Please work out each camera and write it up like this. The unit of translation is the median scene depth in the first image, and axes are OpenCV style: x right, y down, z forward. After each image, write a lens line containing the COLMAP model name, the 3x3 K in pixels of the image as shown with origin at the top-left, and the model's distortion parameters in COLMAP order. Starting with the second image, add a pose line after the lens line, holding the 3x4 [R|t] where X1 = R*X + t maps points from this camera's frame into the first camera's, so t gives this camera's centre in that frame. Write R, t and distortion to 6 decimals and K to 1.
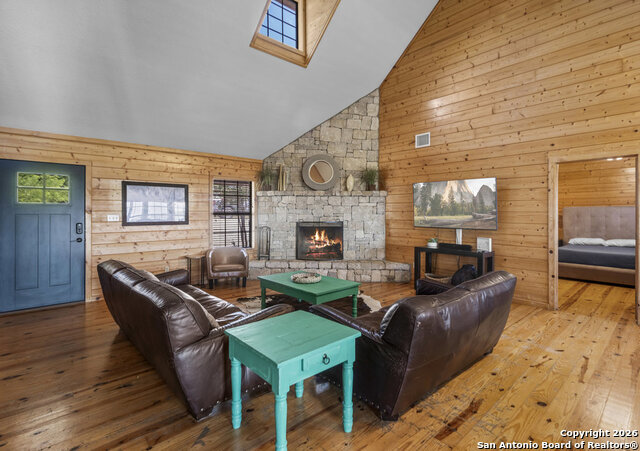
lens RADIAL K [[317.8, 0, 333.5], [0, 317.8, 212.3], [0, 0, 1]] dist [-0.002159, -0.000410]
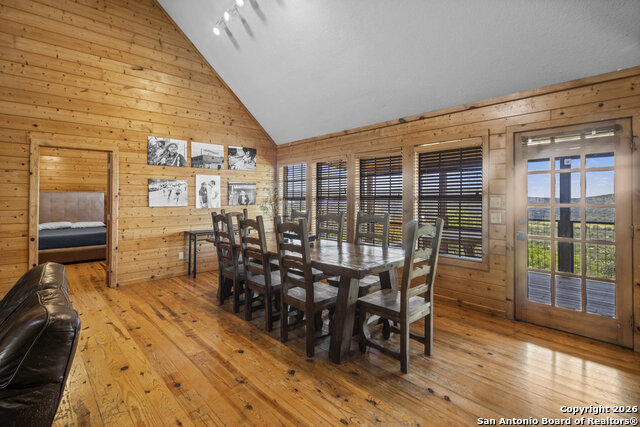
lens RADIAL K [[311.9, 0, 315.5], [0, 311.9, 196.0], [0, 0, 1]] dist [0.001101, -0.000411]
pose [[0.009675, 0.007117, 0.999928, -0.513191], [-0.003063, 0.999970, -0.007087, 0.001322], [-0.999949, -0.002994, 0.009697, 0.366335]]
